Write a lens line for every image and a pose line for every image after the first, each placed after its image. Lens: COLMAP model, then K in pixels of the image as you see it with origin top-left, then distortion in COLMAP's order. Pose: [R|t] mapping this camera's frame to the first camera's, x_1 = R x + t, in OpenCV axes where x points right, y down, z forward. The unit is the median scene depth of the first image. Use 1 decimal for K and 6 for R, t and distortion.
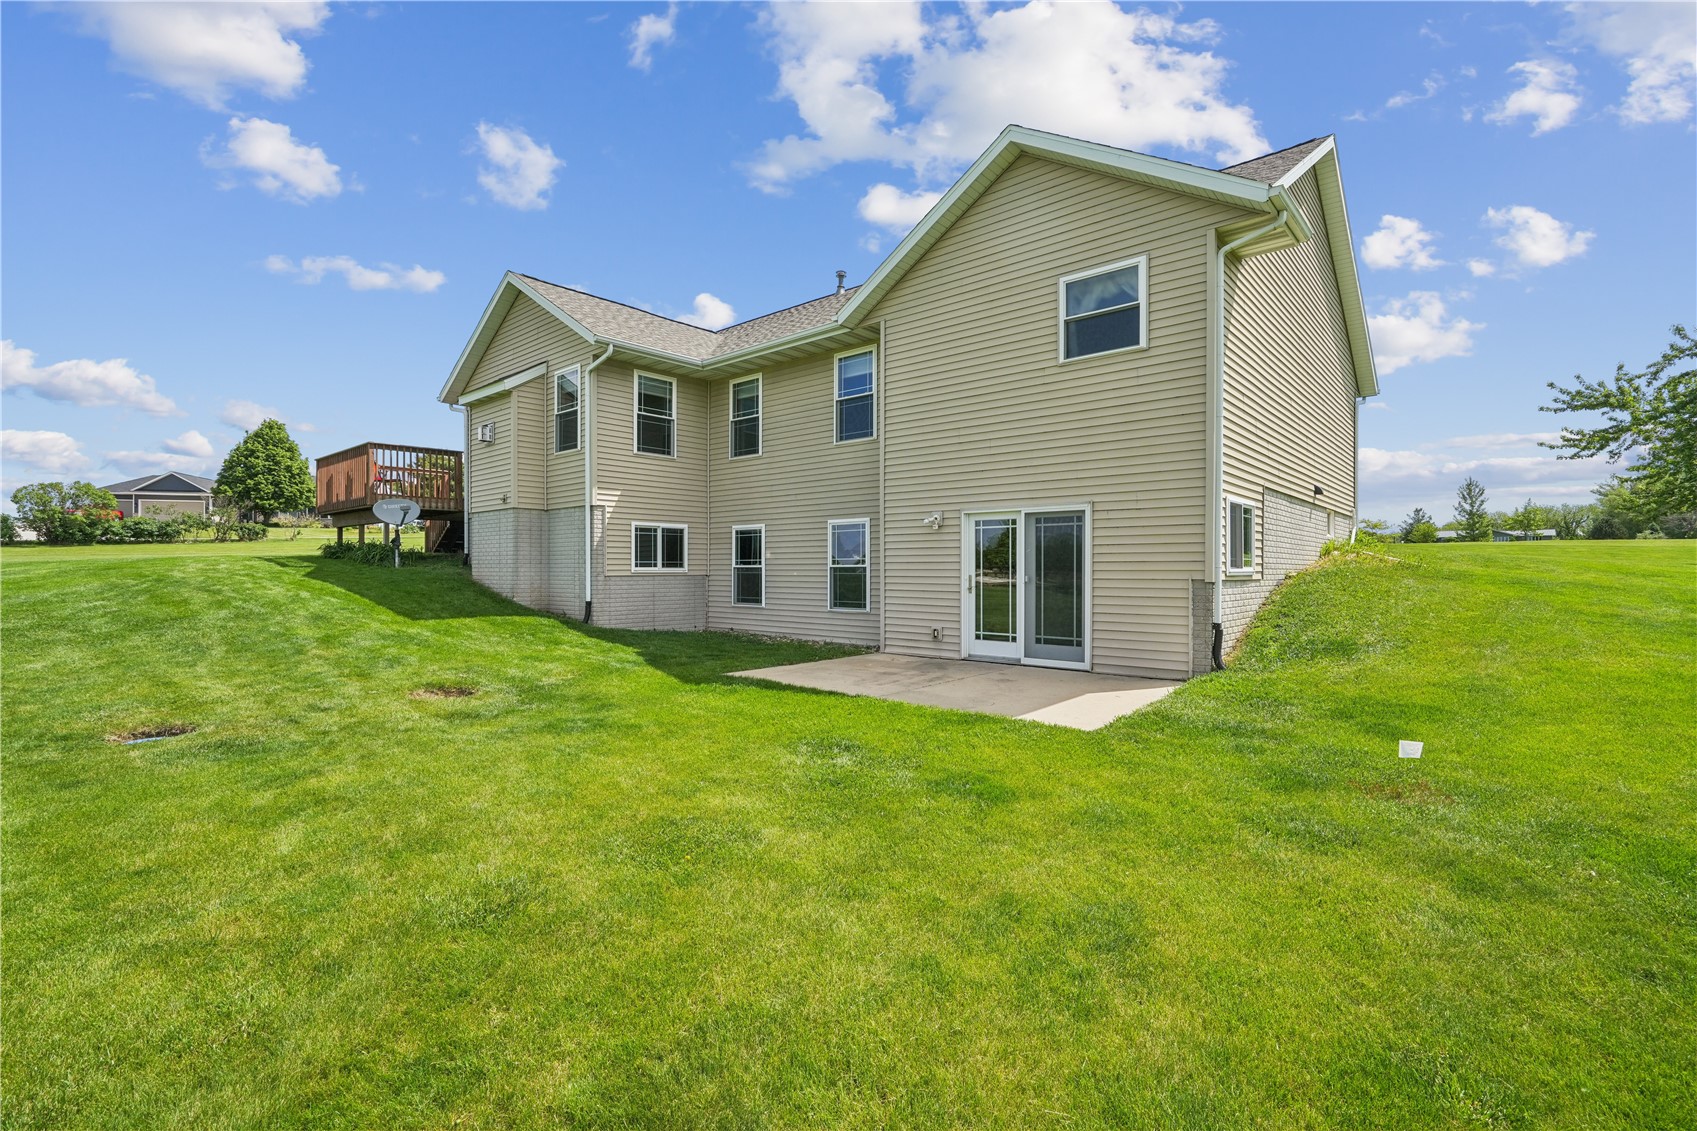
lens RADIAL K [[766.9, 0, 848.9], [0, 766.9, 568.4], [0, 0, 1]] dist [-0.006843, 0.002302]
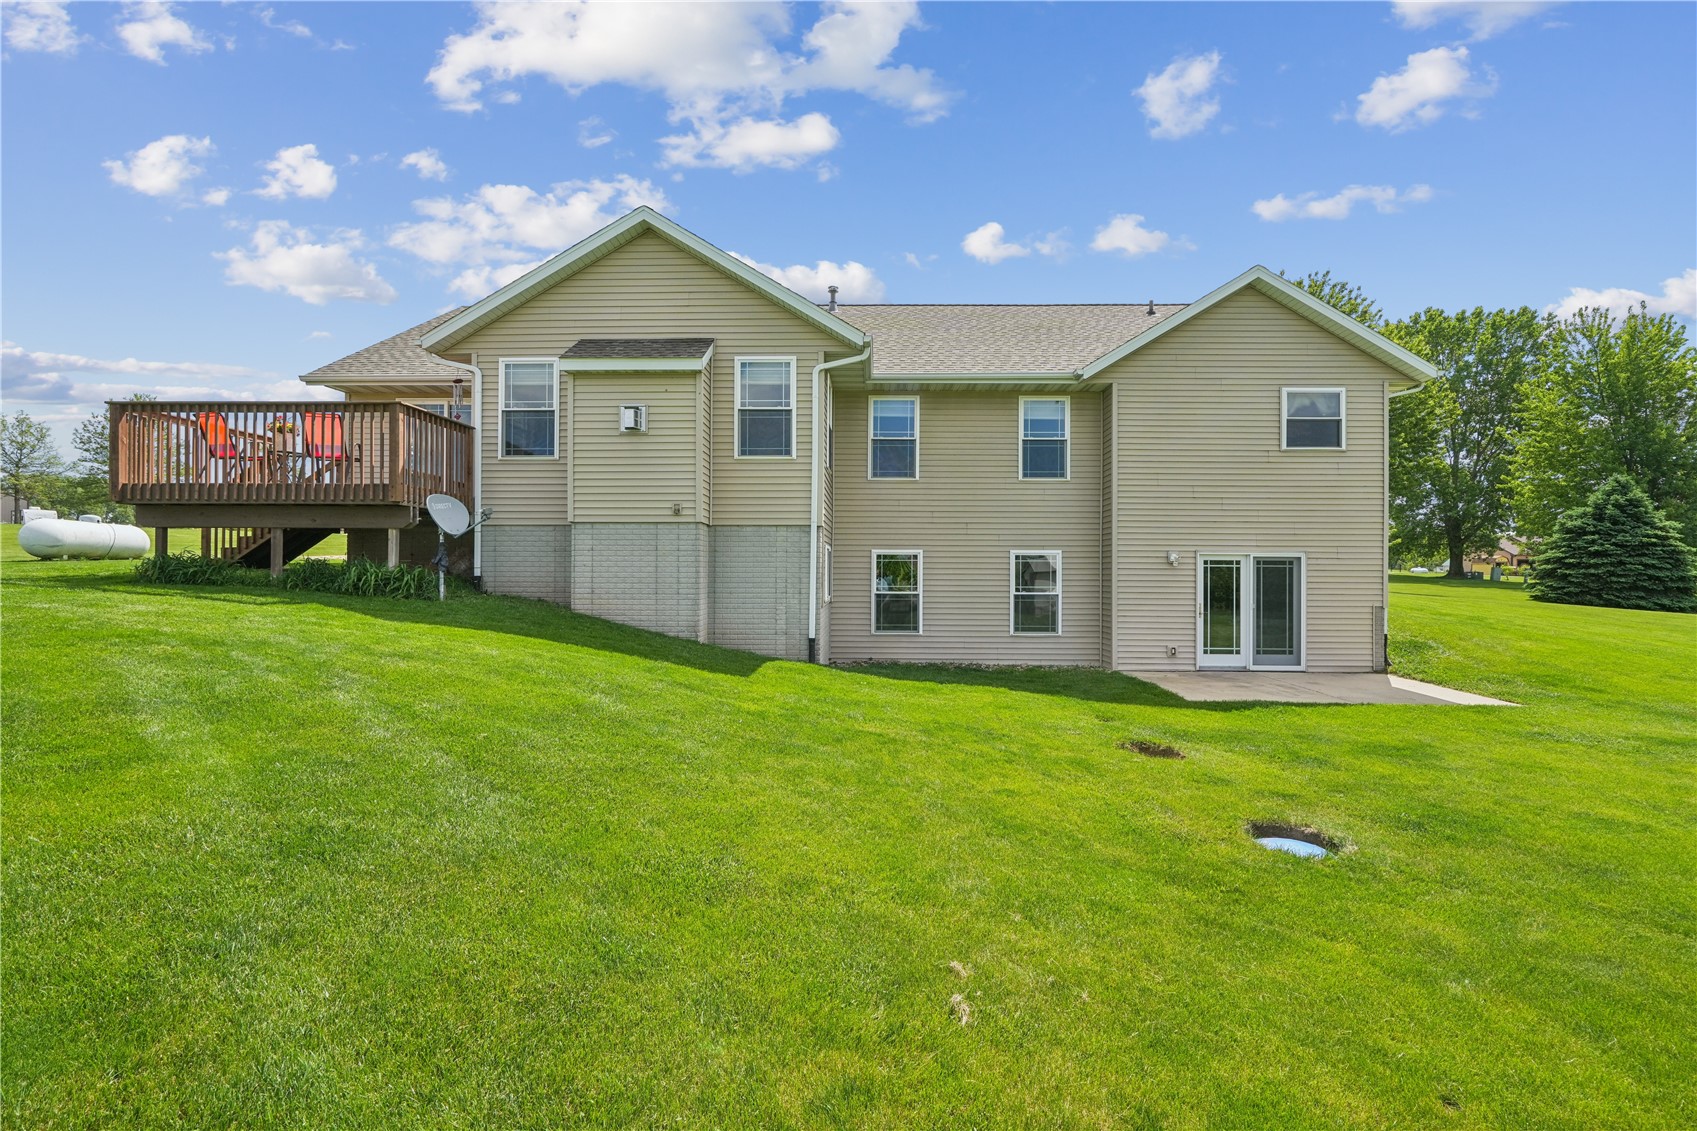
lens RADIAL K [[766.9, 0, 848.0], [0, 766.9, 570.3], [0, 0, 1]] dist [-0.006843, 0.002302]
pose [[0.768278, 0.005928, 0.640089, -1.097974], [-0.006819, 0.999976, -0.001077, -0.040045], [-0.640080, -0.003537, 0.768300, 0.405190]]
